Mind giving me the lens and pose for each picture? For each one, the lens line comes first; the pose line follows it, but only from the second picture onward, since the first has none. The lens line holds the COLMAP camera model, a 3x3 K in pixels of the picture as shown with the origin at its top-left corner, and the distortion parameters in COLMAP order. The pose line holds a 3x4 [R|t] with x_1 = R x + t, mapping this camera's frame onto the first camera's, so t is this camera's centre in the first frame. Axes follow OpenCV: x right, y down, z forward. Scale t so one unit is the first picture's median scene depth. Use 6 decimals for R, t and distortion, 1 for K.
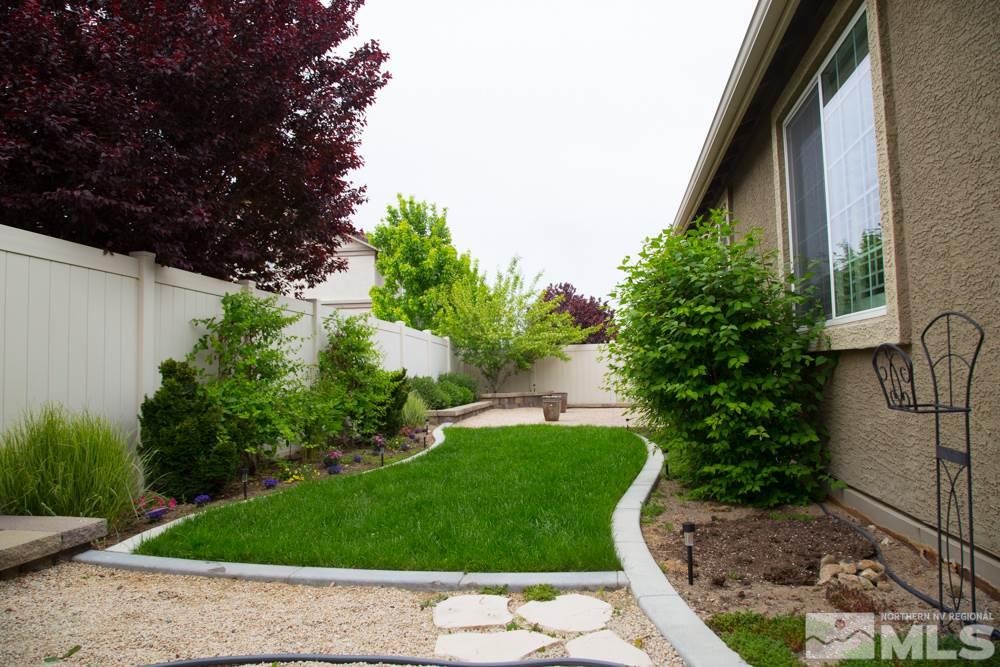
lens RADIAL K [[688.9, 0, 500.0], [0, 688.9, 333.5], [0, 0, 1]] dist [-0.132667, 0.080024]
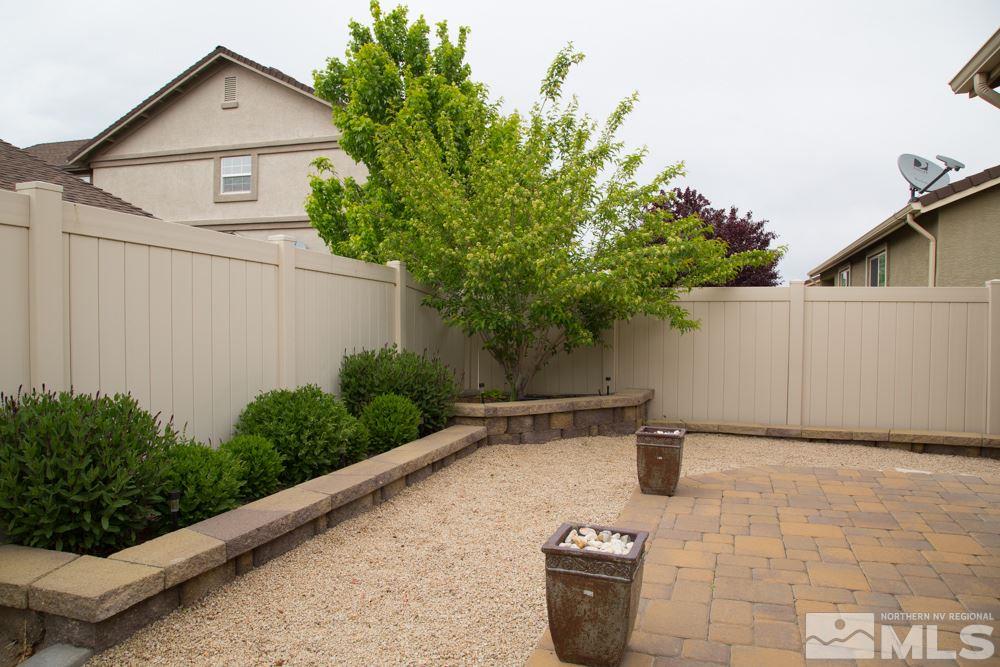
lens RADIAL K [[688.9, 0, 500.0], [0, 688.9, 333.5], [0, 0, 1]] dist [-0.132667, 0.080024]
pose [[0.985829, 0.036939, -0.163638, 0.053681], [-0.024630, 0.996756, 0.076622, 0.015999], [0.165938, -0.071506, 0.983540, 0.585923]]
